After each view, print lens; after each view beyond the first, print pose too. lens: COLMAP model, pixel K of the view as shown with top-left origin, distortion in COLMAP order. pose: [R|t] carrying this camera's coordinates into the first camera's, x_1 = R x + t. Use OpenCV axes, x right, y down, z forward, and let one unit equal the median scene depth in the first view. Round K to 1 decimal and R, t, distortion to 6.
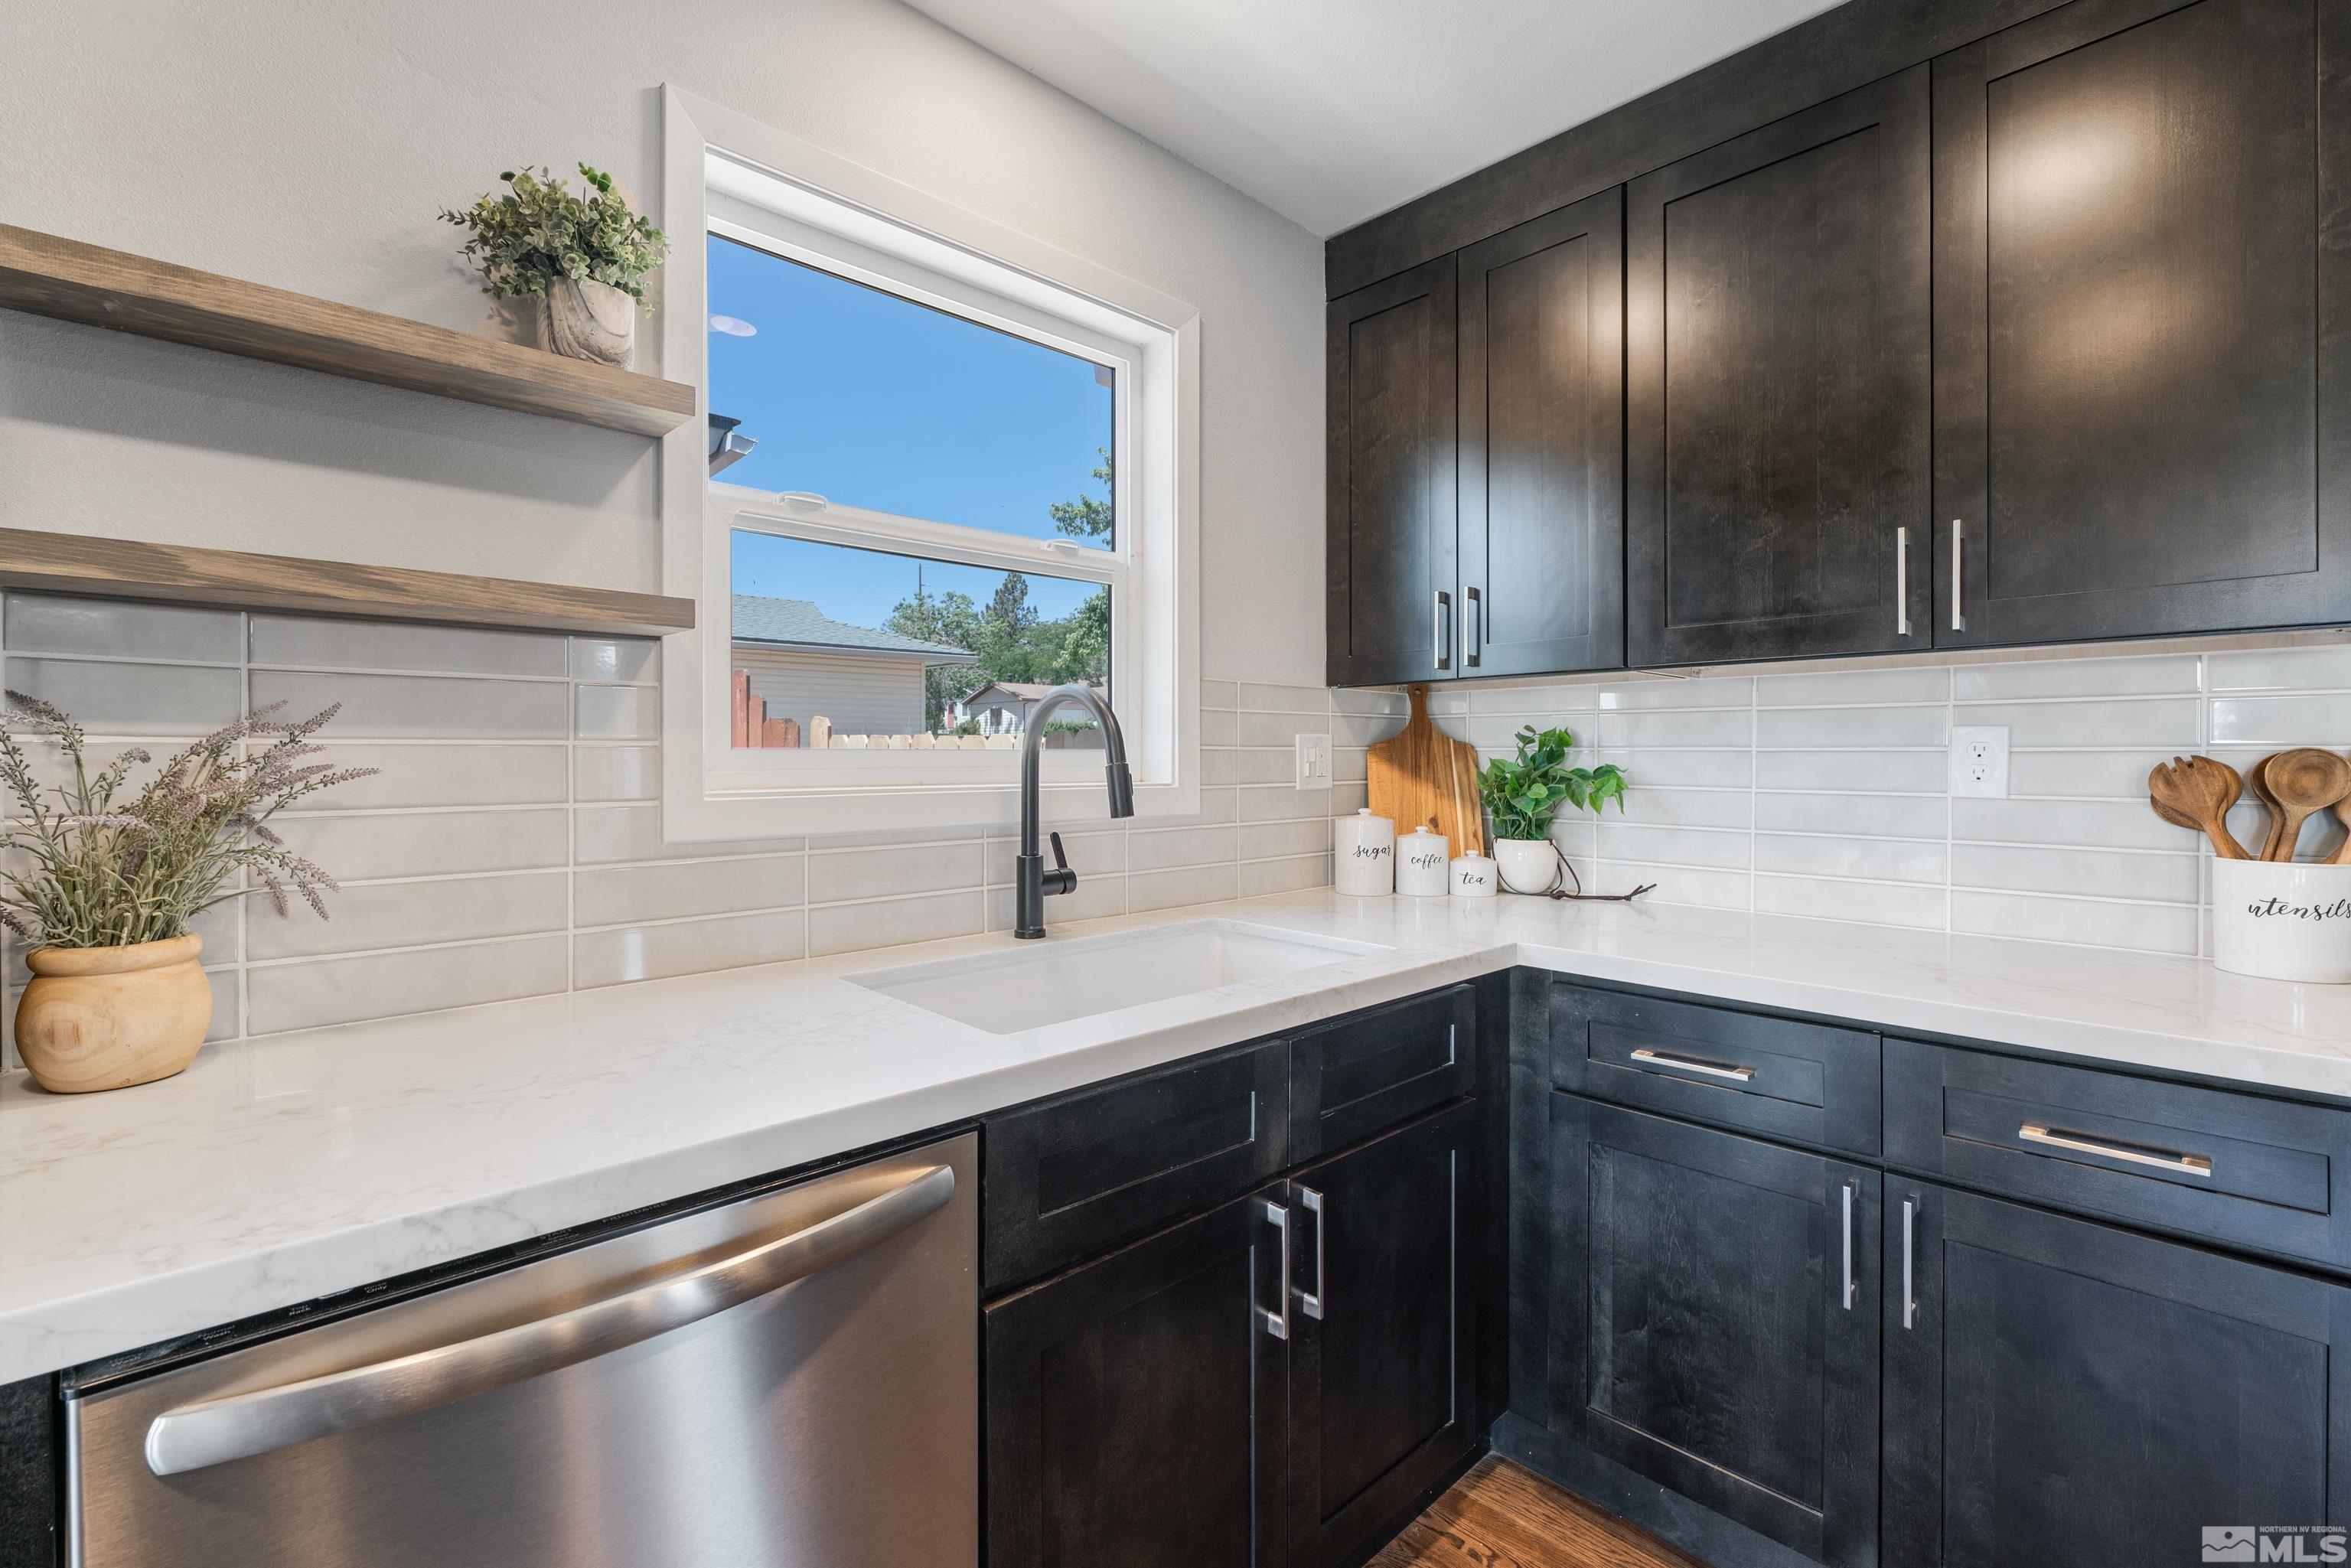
lens RADIAL K [[1026.9, 0, 1167.2], [0, 1026.9, 759.2], [0, 0, 1]] dist [-0.002545, -0.000213]
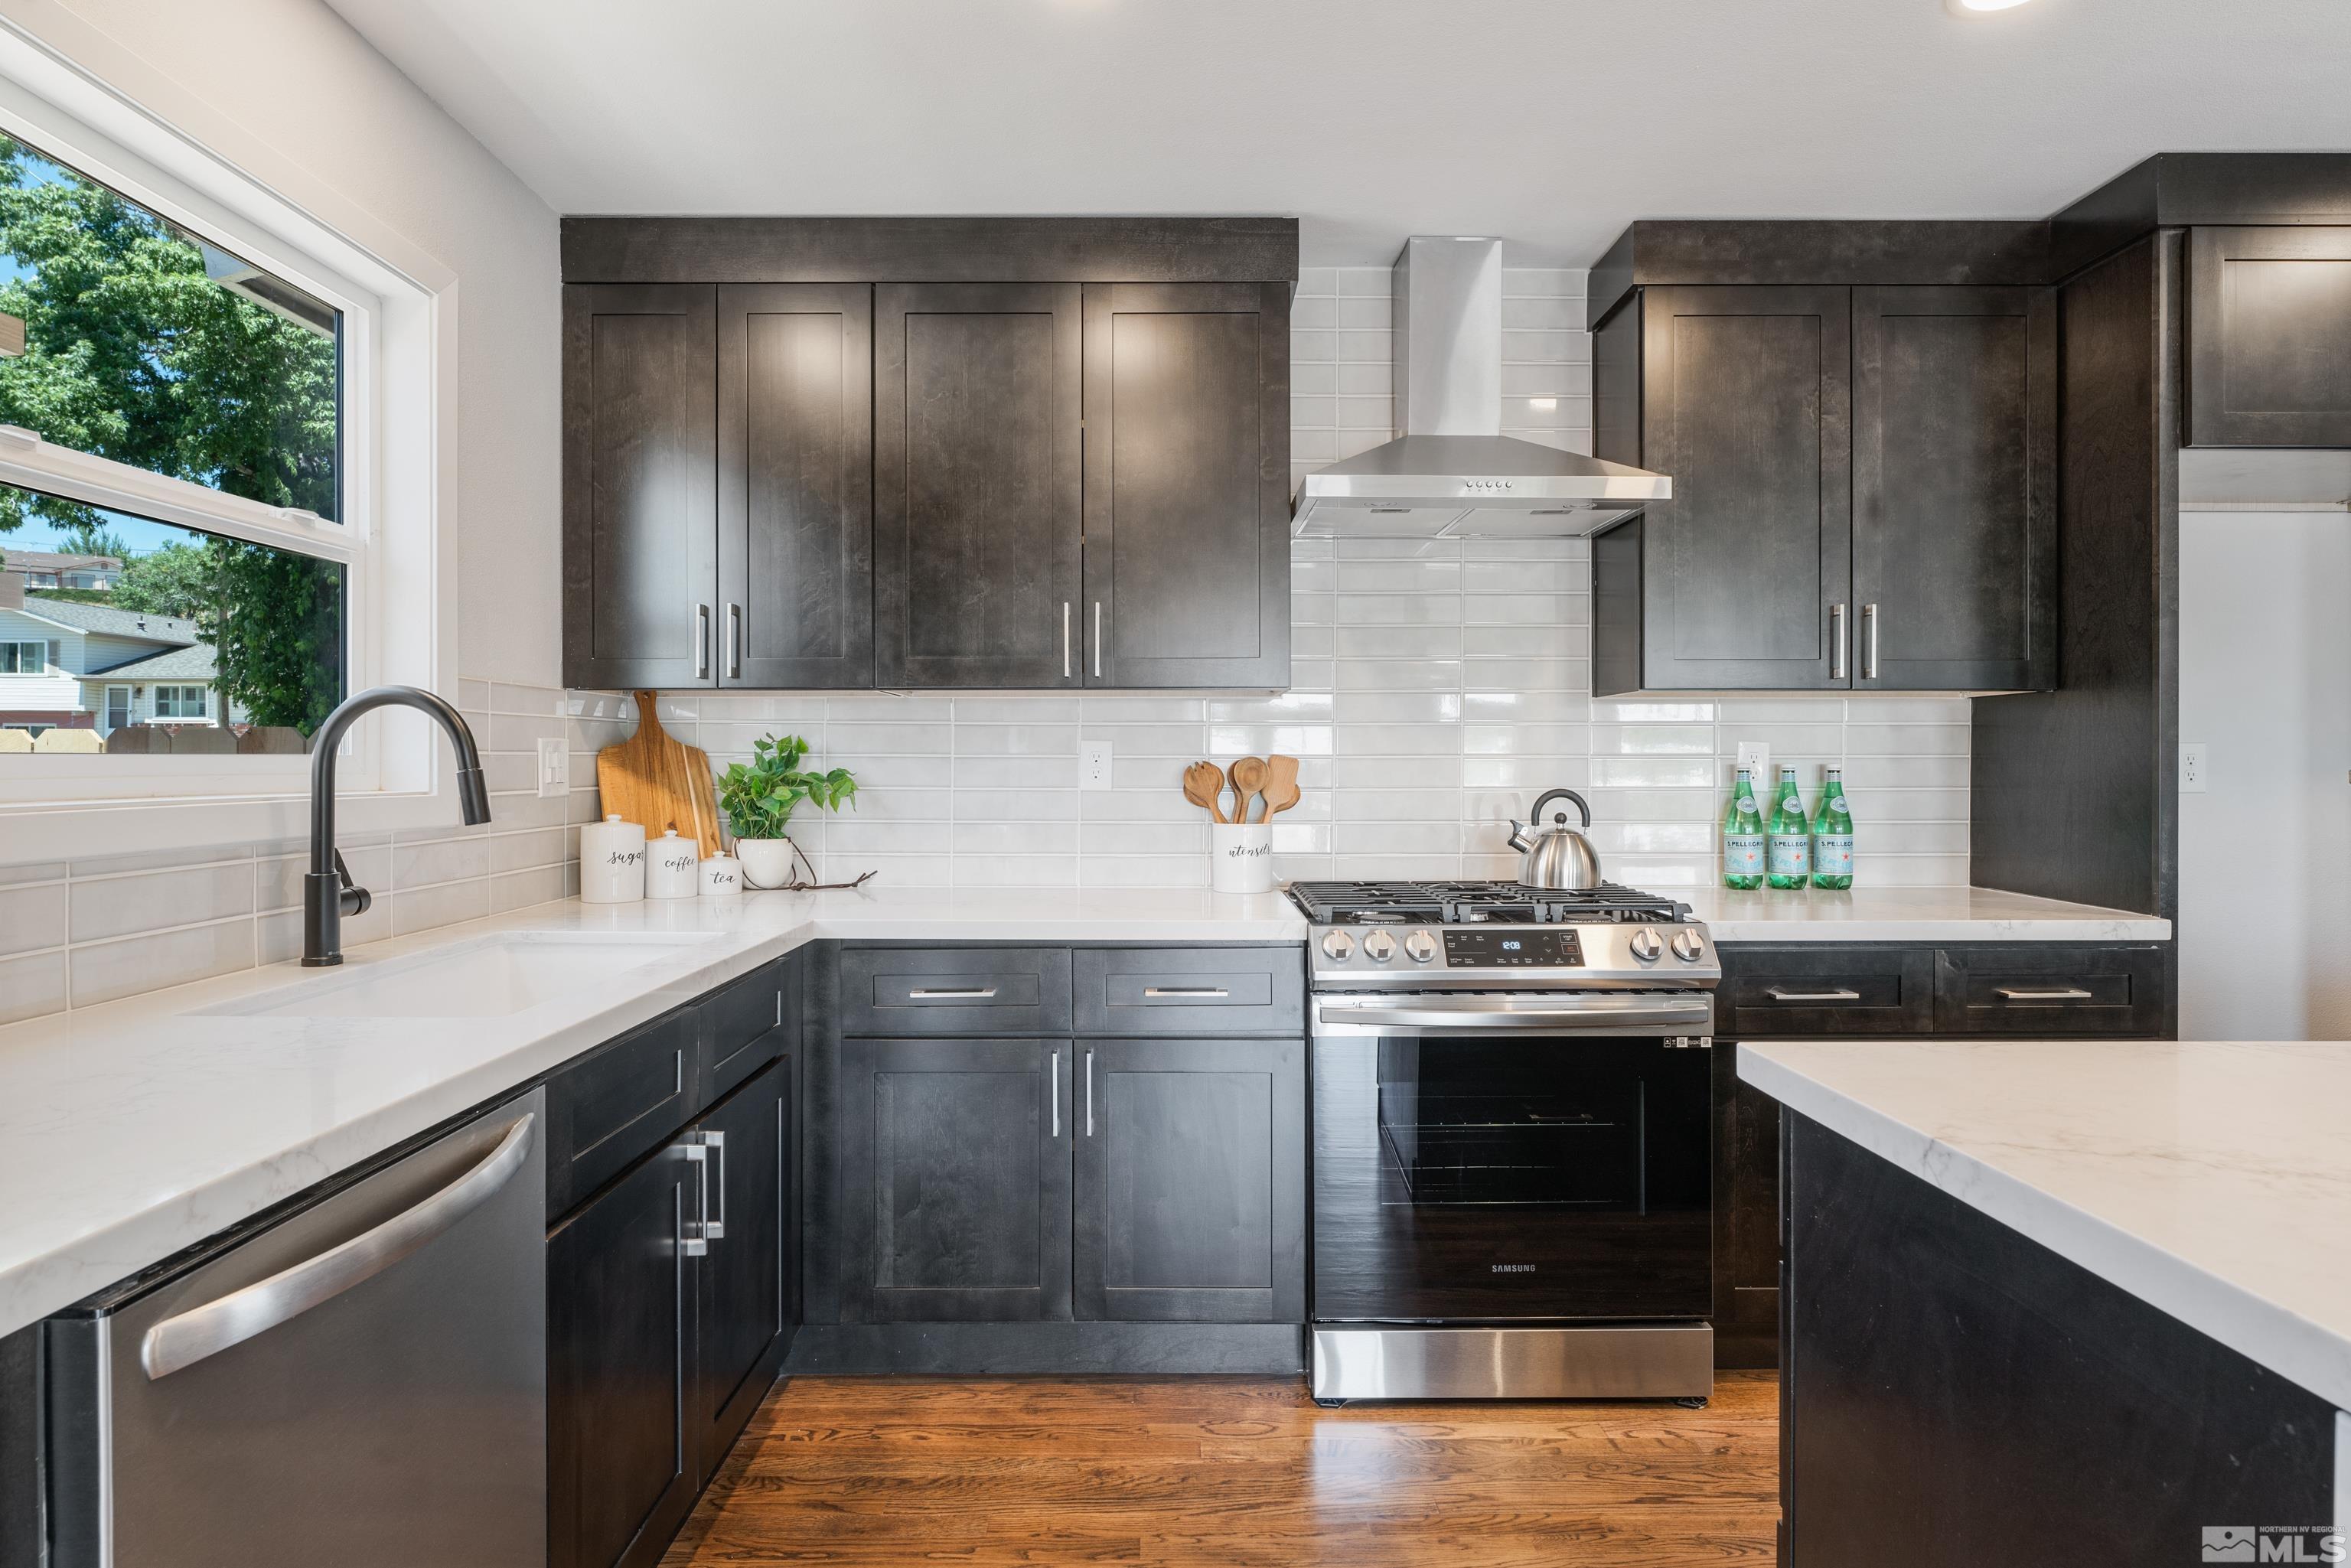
lens RADIAL K [[1263.3, 0, 1174.4], [0, 1263.3, 759.9], [0, 0, 1]] dist [-0.000789, 0.000105]
pose [[0.683515, 0.000582, 0.729936, -0.422813], [0.002048, 0.999994, -0.002715, -0.000193], [-0.729933, 0.003350, 0.683510, -0.286068]]
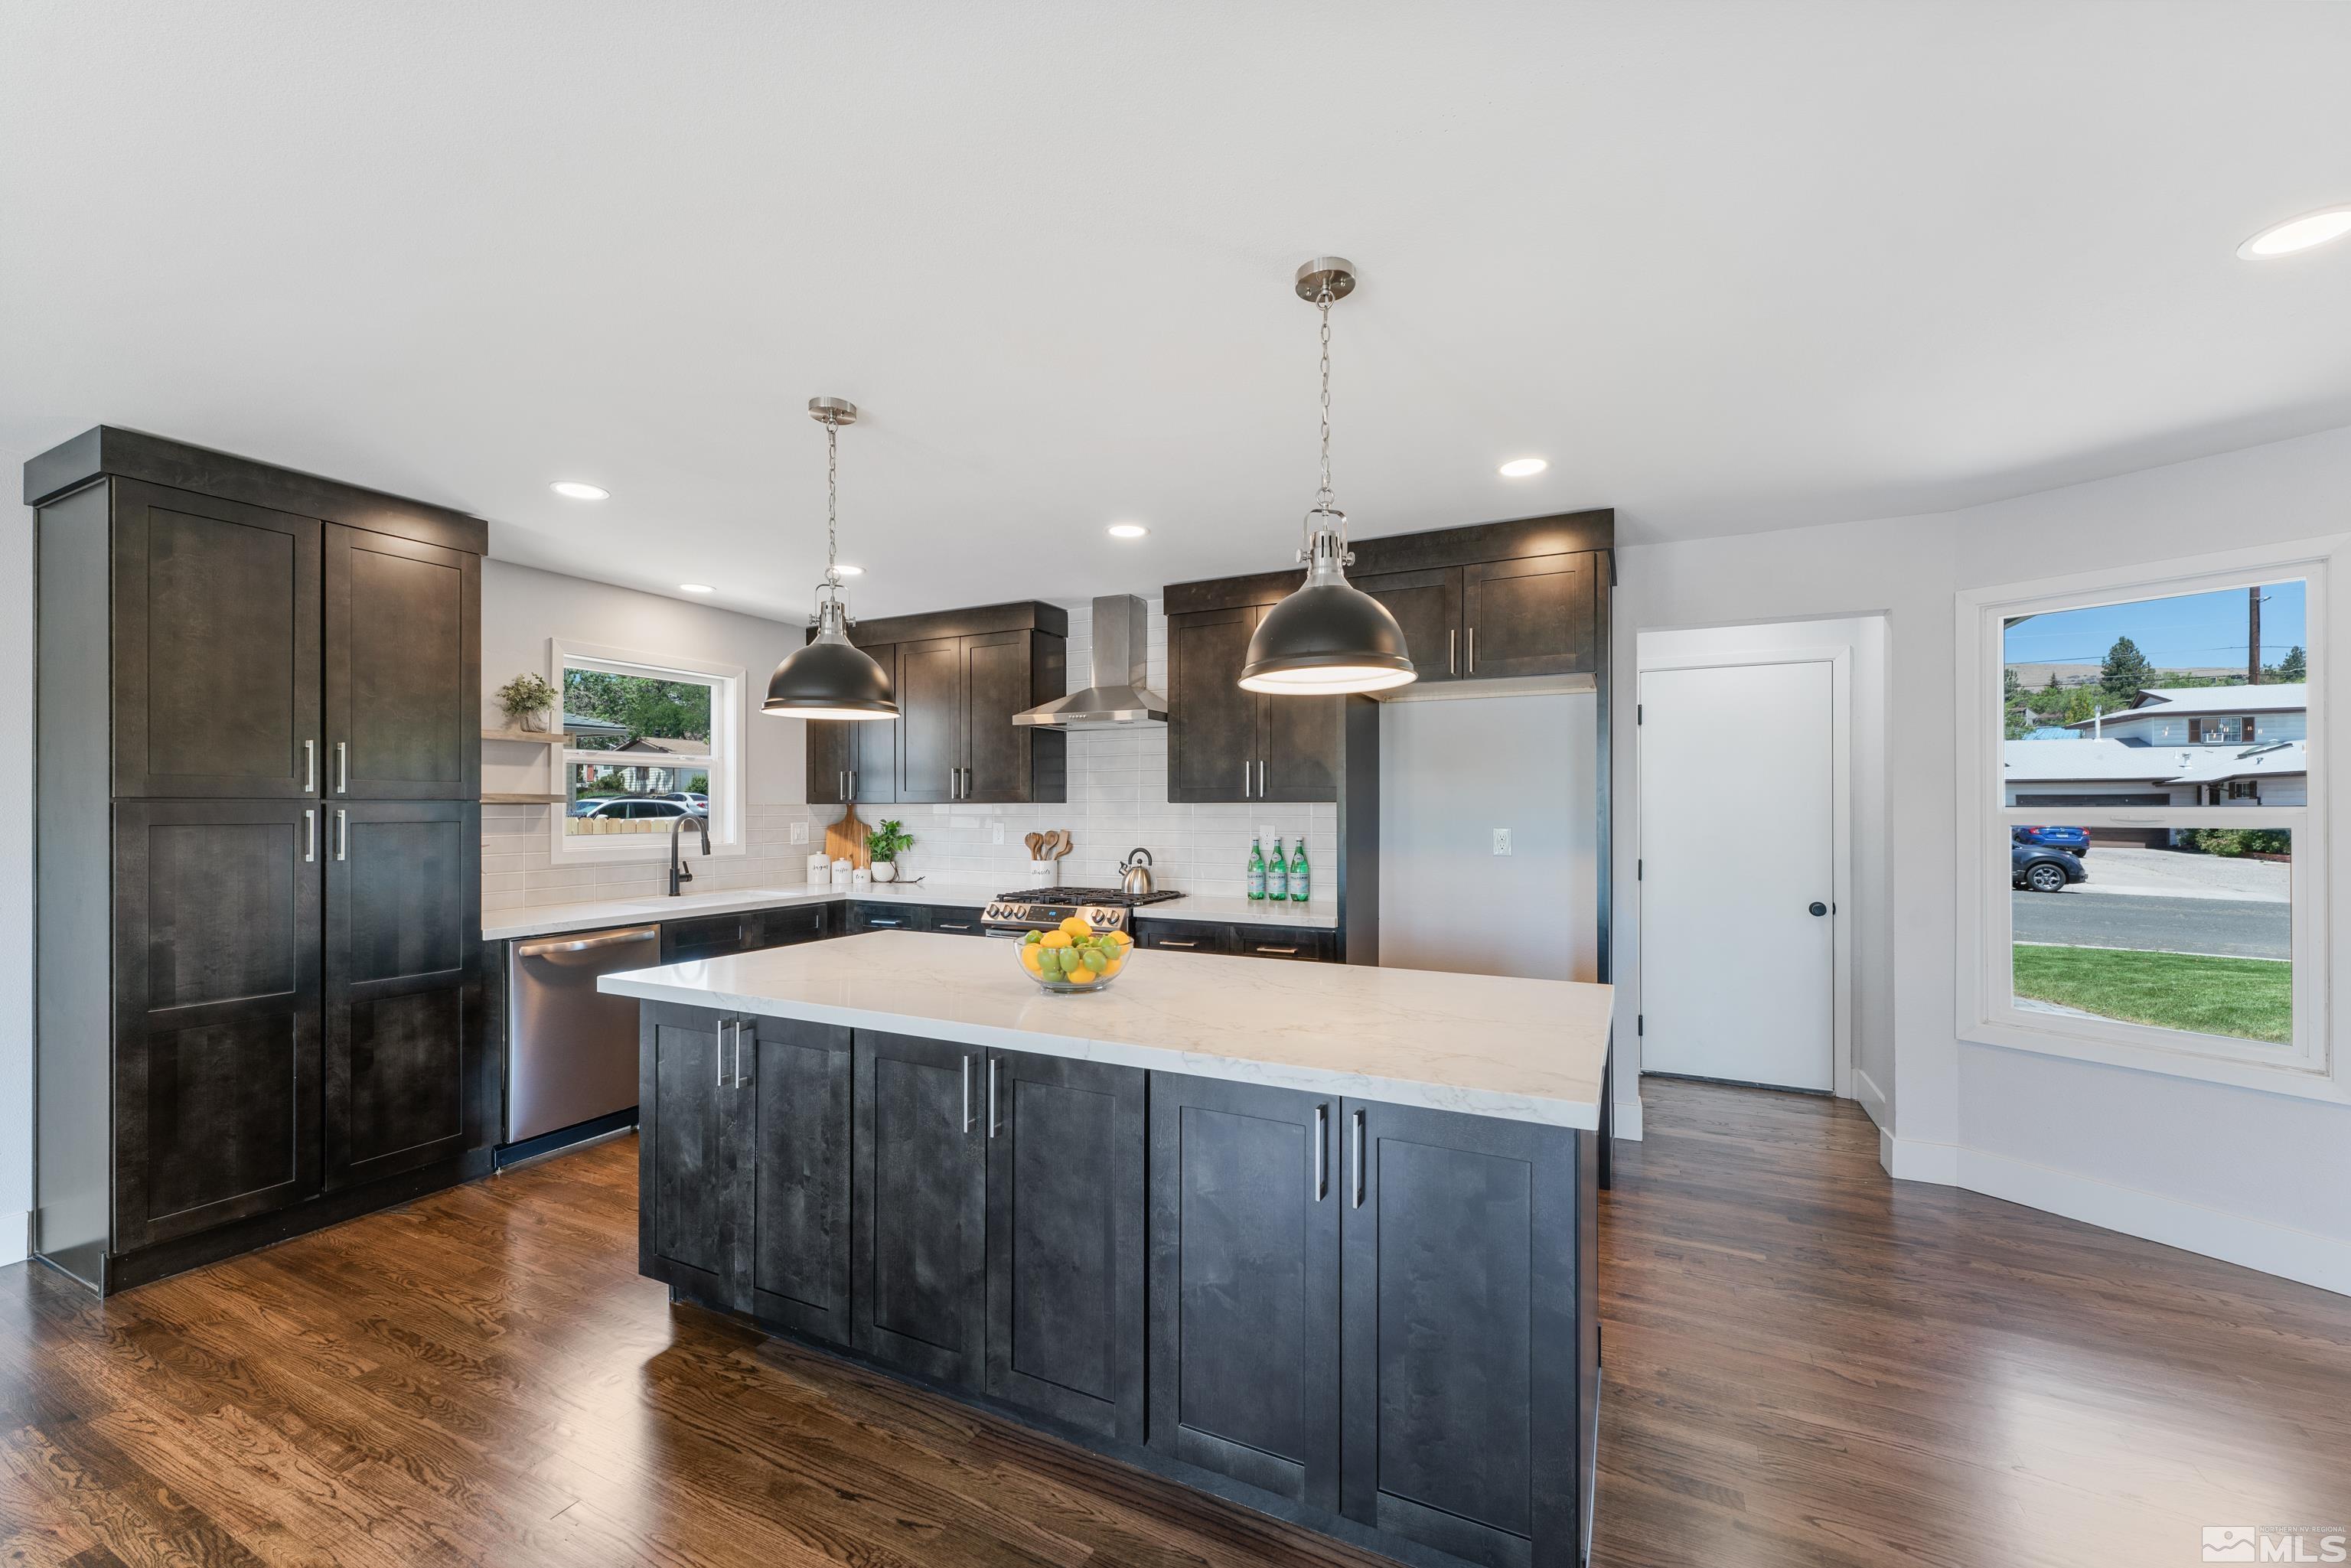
lens RADIAL K [[939.5, 0, 1173.3], [0, 939.5, 803.0], [0, 0, 1]] dist [0.002415, -0.000014]
pose [[0.939270, 0.000261, 0.343178, 0.286103], [0.002450, 0.999969, -0.007464, -0.072036], [-0.343169, 0.007852, 0.939241, -2.039352]]
